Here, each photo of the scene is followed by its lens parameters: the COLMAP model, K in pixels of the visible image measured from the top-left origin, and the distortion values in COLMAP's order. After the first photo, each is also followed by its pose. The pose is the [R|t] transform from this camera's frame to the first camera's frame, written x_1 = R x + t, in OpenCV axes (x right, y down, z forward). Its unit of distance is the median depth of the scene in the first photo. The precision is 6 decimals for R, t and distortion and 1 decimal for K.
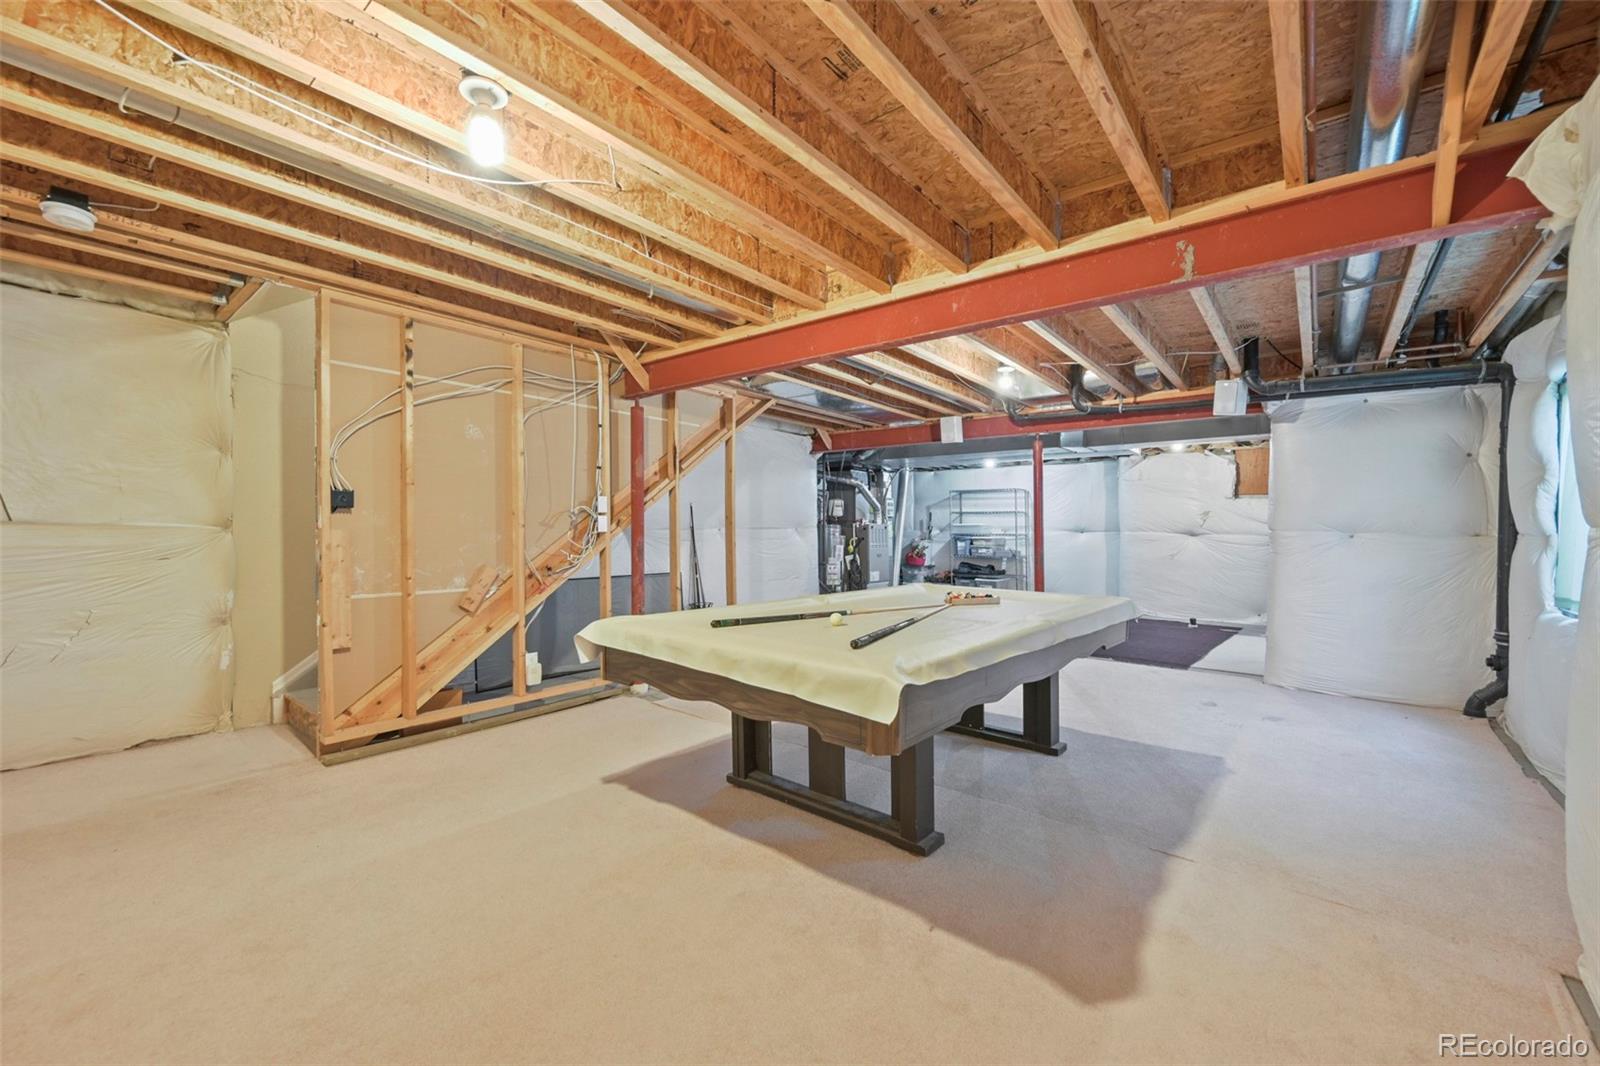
lens RADIAL K [[633.4, 0, 815.1], [0, 633.4, 530.1], [0, 0, 1]] dist [0.002256, -0.000003]
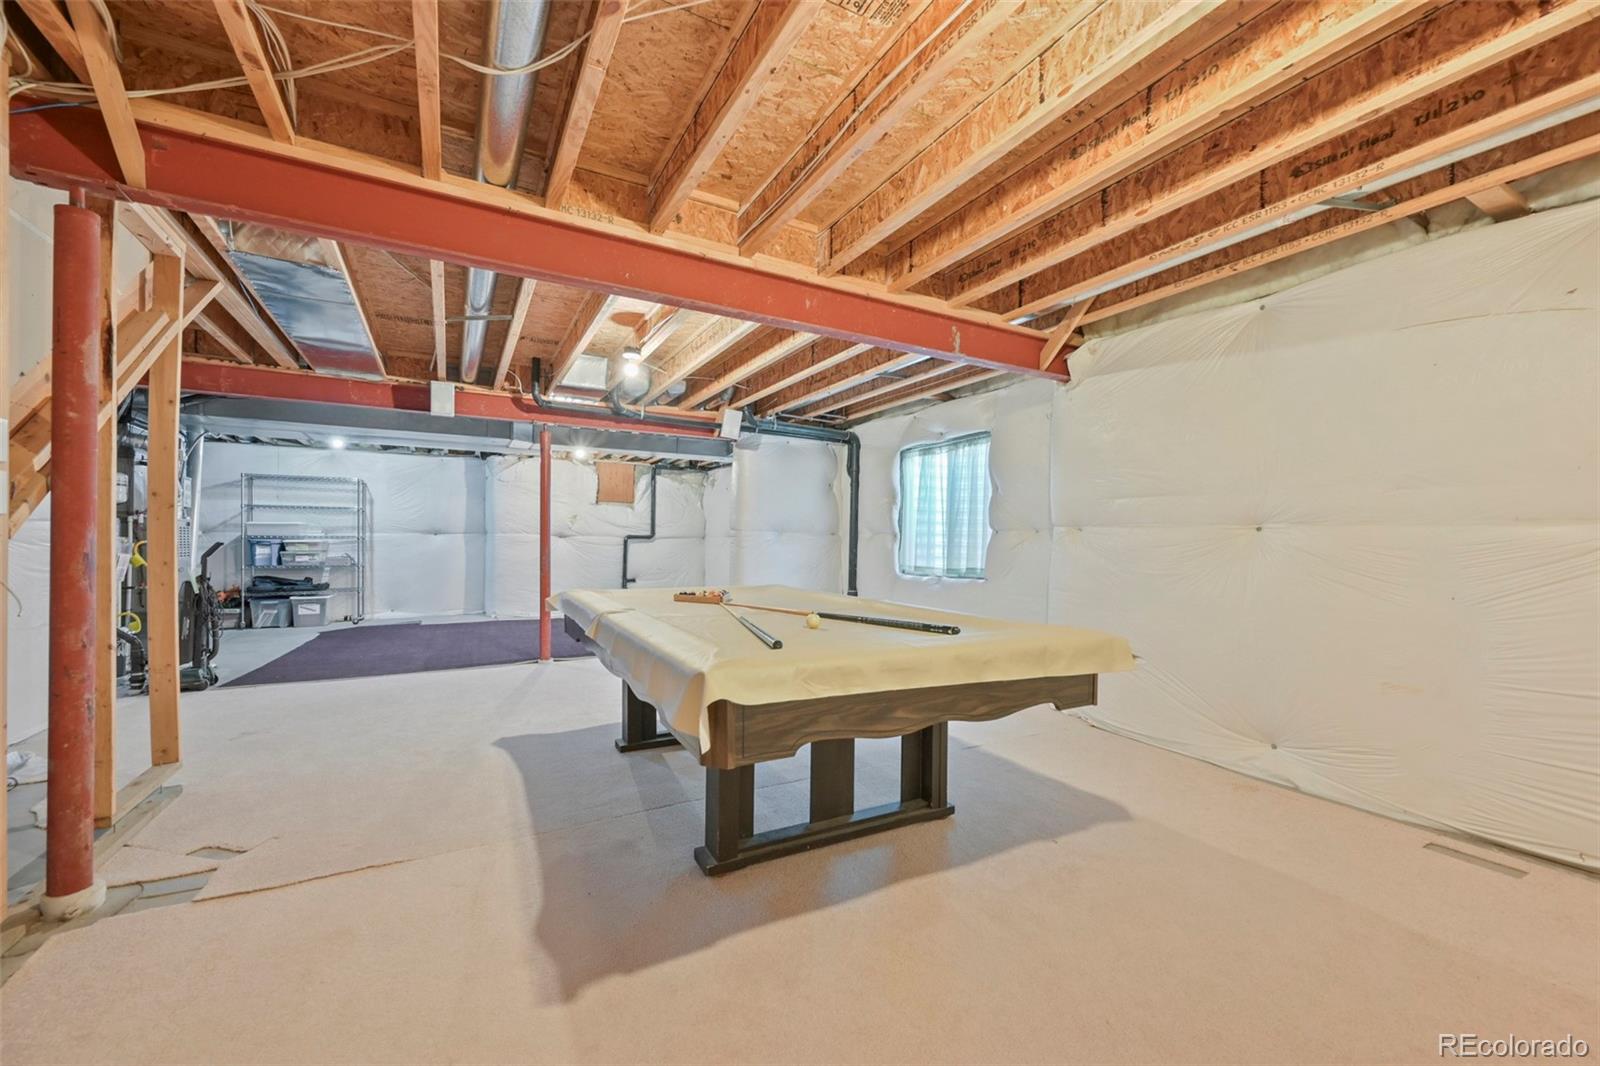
lens RADIAL K [[633.4, 0, 809.5], [0, 633.4, 538.1], [0, 0, 1]] dist [0.002256, -0.000003]
pose [[0.378551, -0.002331, 0.925578, -0.481076], [-0.001446, 0.999994, 0.003110, 0.013258], [-0.925579, -0.002516, 0.378545, 0.409495]]
